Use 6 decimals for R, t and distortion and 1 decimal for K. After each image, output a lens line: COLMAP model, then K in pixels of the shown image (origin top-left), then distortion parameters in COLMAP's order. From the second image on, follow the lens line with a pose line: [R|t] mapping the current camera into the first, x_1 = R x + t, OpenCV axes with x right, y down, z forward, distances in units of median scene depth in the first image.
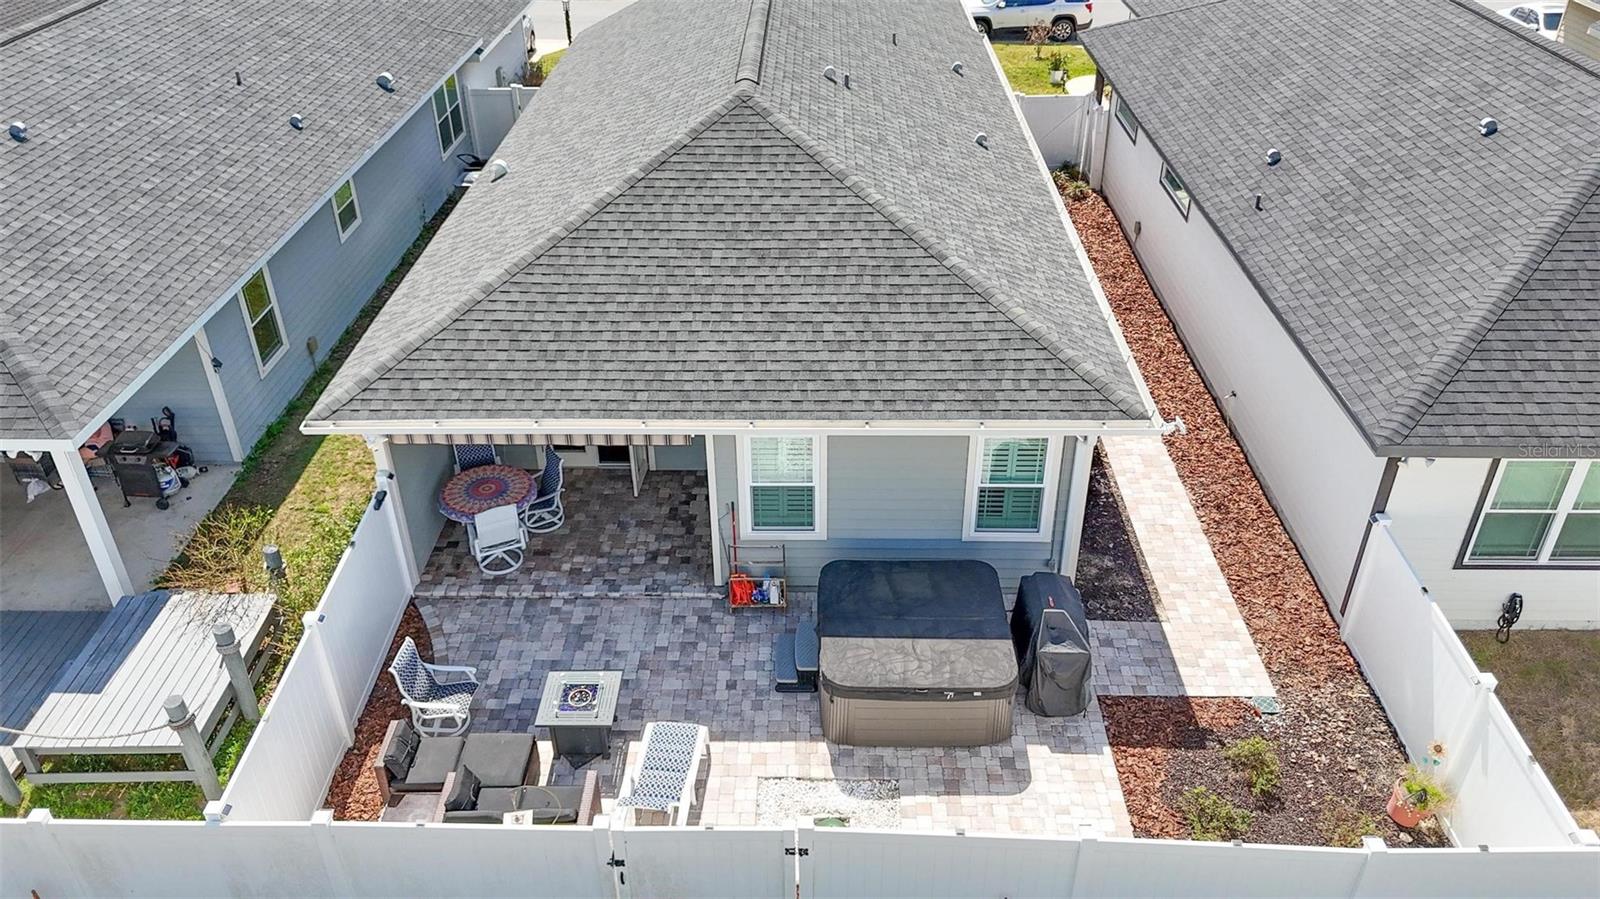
lens RADIAL K [[1157.2, 0, 800.6], [0, 1157.2, 487.3], [0, 0, 1]] dist [0.058326, -0.055609]
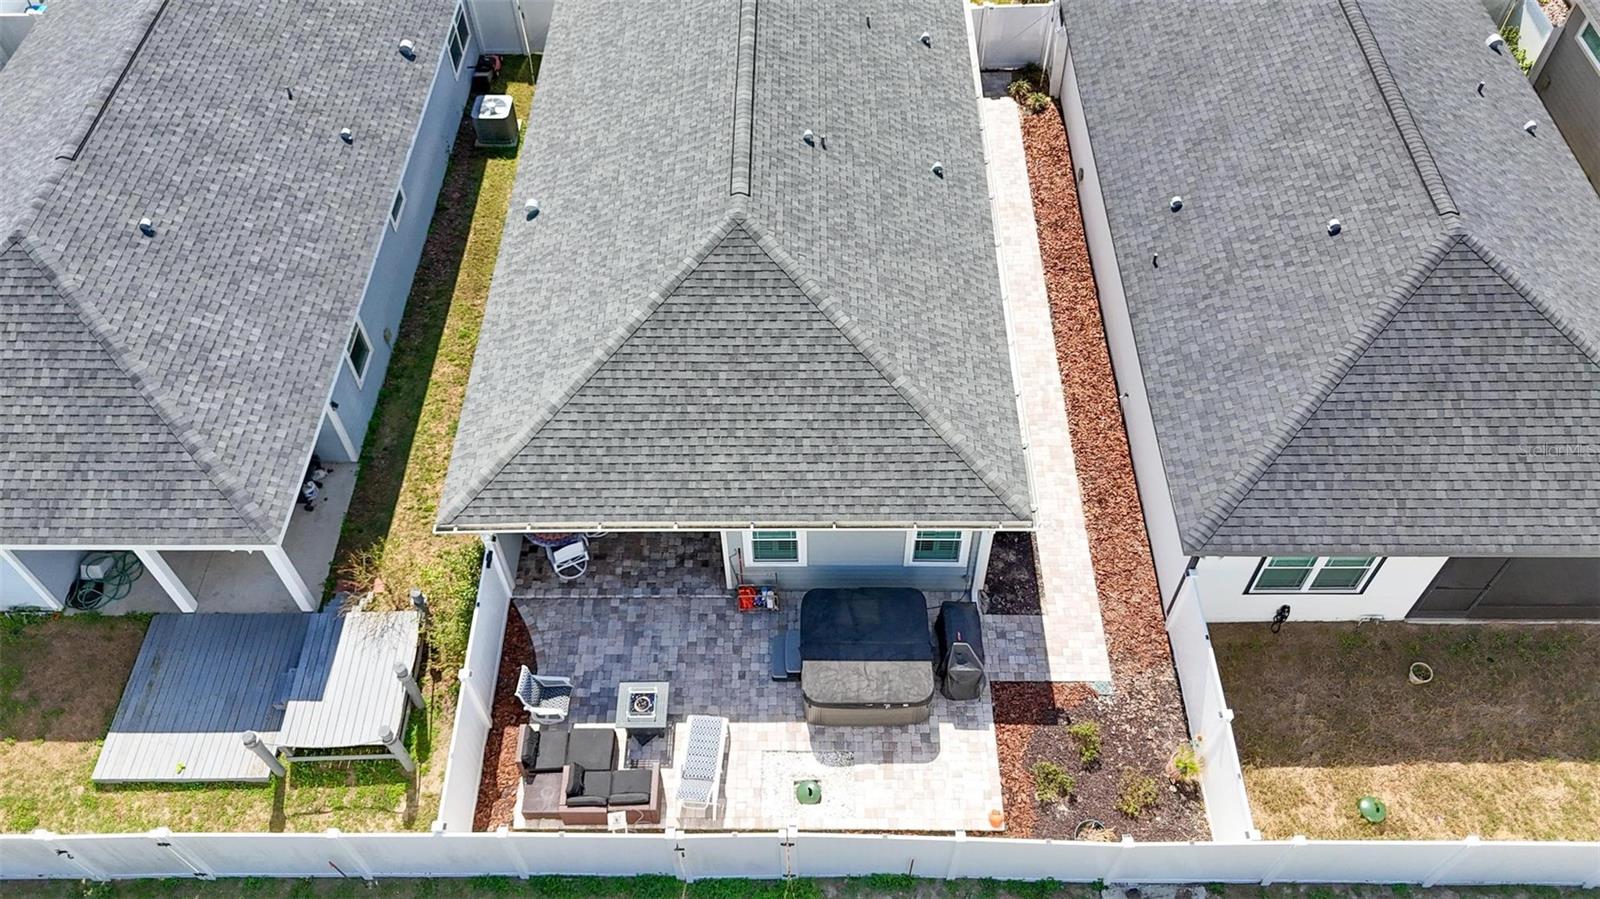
lens RADIAL K [[1157.2, 0, 800.6], [0, 1157.2, 487.3], [0, 0, 1]] dist [0.058326, -0.055609]
pose [[0.999926, -0.011022, 0.005084, 0.009354], [0.008760, 0.945195, 0.326388, -0.528559], [-0.008403, -0.326320, 0.945222, -0.305043]]
